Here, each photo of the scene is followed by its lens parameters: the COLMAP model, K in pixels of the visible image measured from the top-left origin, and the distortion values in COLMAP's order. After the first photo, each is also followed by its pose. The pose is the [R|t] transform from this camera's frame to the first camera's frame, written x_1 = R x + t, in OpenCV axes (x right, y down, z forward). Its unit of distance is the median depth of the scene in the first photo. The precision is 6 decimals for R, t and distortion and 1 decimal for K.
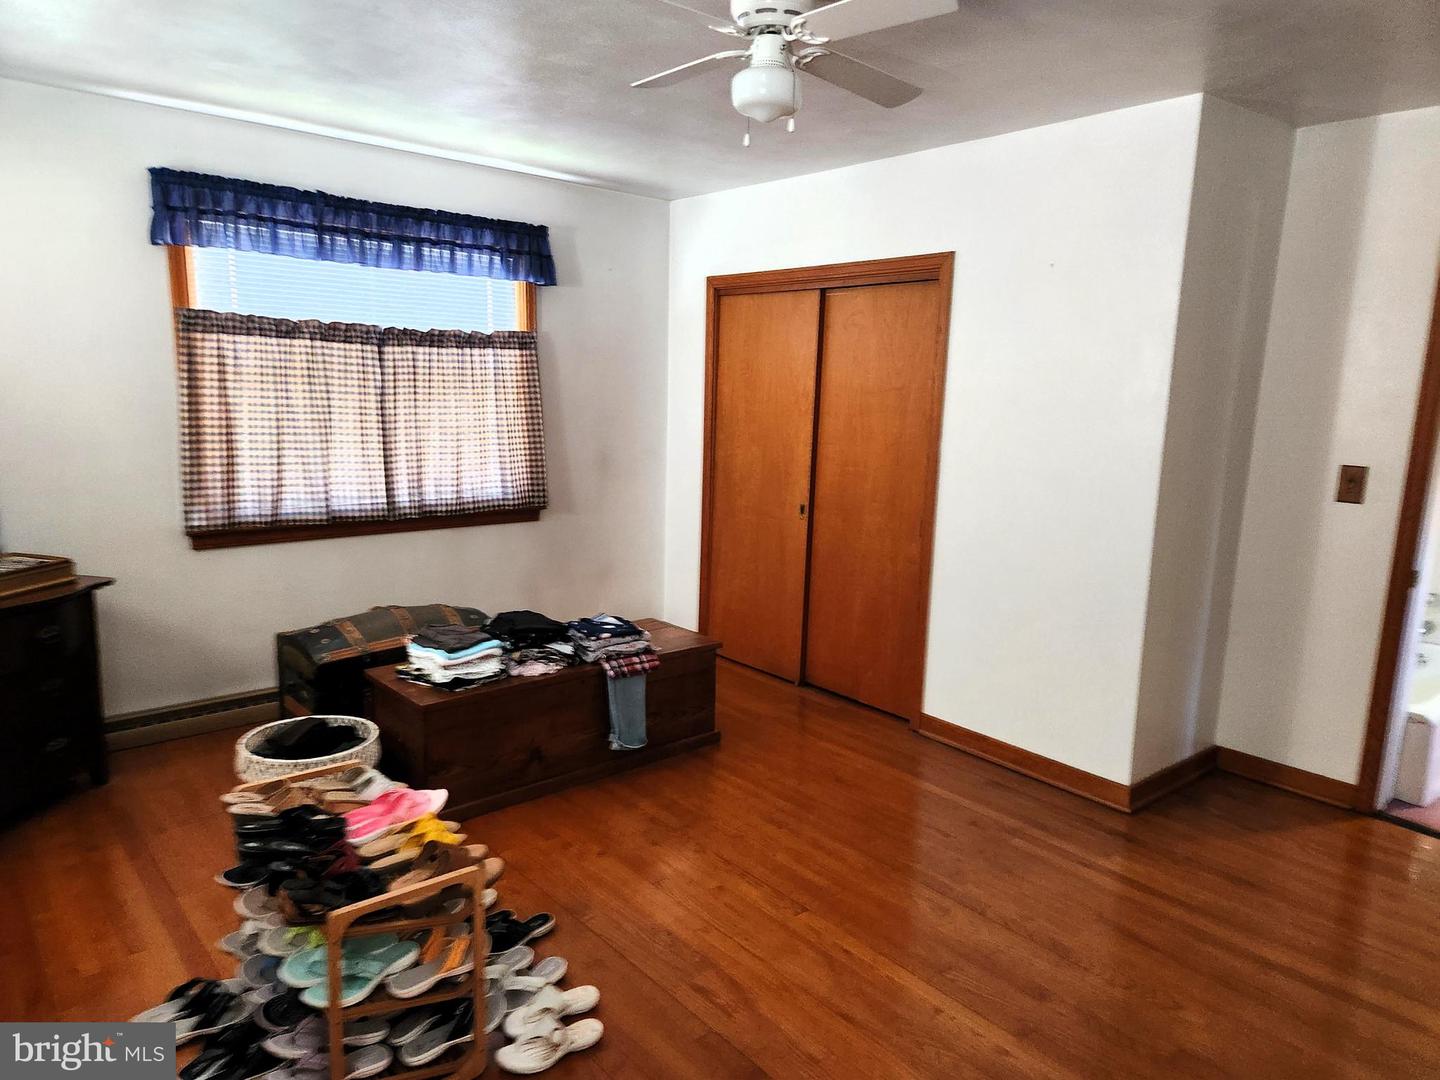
lens RADIAL K [[961.7, 0, 707.5], [0, 961.7, 543.7], [0, 0, 1]] dist [0.109794, -0.090417]
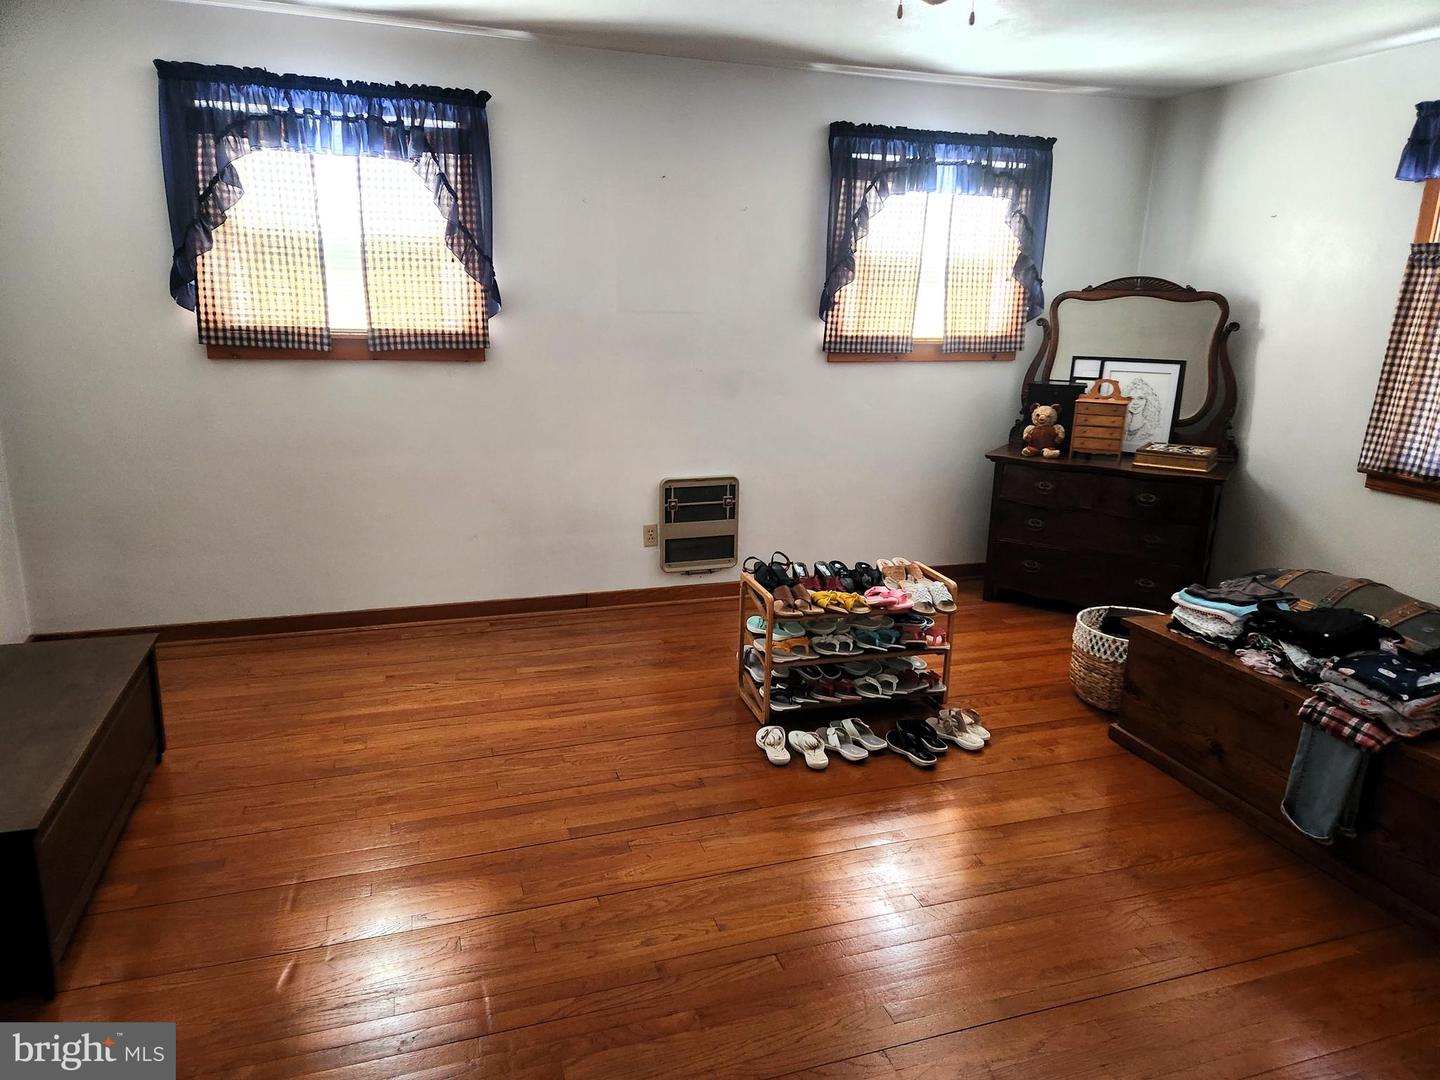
lens RADIAL K [[961.7, 0, 707.5], [0, 961.7, 543.7], [0, 0, 1]] dist [0.109794, -0.090417]
pose [[-0.395293, 0.188054, -0.899099, 0.711463], [-0.191800, 0.940345, 0.281007, -0.103500], [0.898307, 0.283528, -0.335643, 0.824028]]
